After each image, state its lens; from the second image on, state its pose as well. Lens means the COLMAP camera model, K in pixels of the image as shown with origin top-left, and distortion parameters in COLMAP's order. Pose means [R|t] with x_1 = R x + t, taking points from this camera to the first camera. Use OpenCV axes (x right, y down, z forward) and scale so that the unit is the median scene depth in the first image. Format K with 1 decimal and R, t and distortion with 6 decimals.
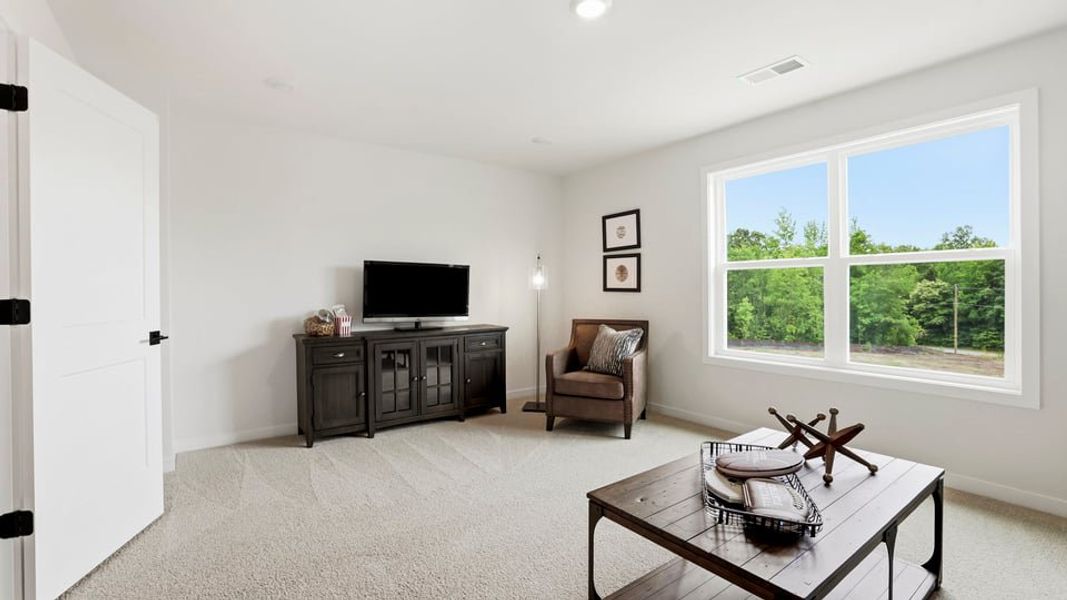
lens RADIAL K [[466.2, 0, 527.9], [0, 466.2, 290.3], [0, 0, 1]] dist [-0.042223, 0.000249]
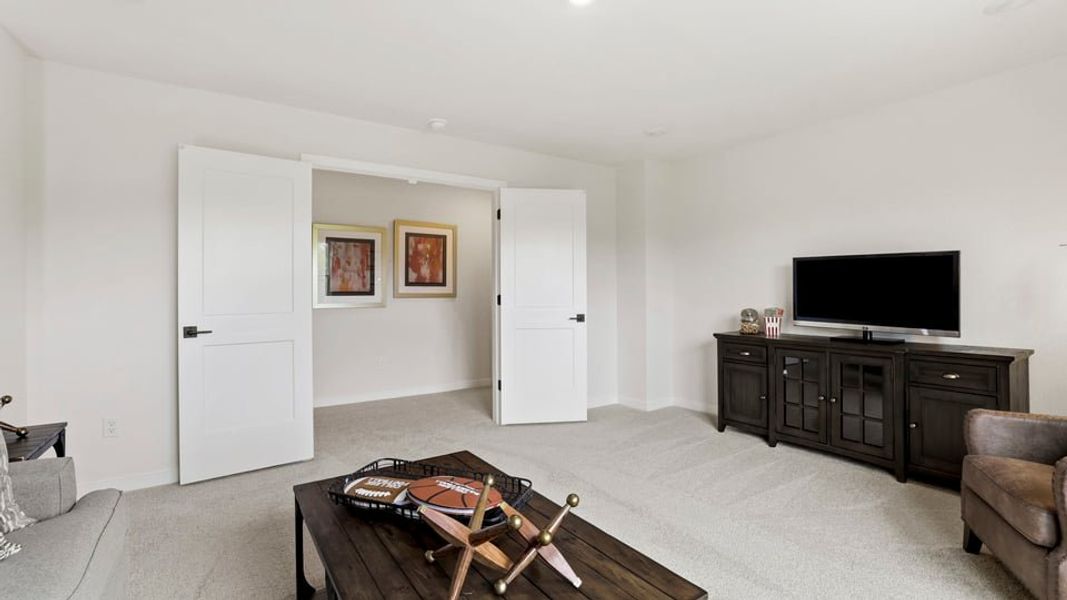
lens RADIAL K [[466.2, 0, 527.9], [0, 466.2, 290.3], [0, 0, 1]] dist [-0.042223, 0.000249]
pose [[-0.042603, -0.000579, -0.999092, 0.590045], [0.002136, 0.999997, -0.000671, -0.000352], [0.999090, -0.002163, -0.042602, 0.519133]]
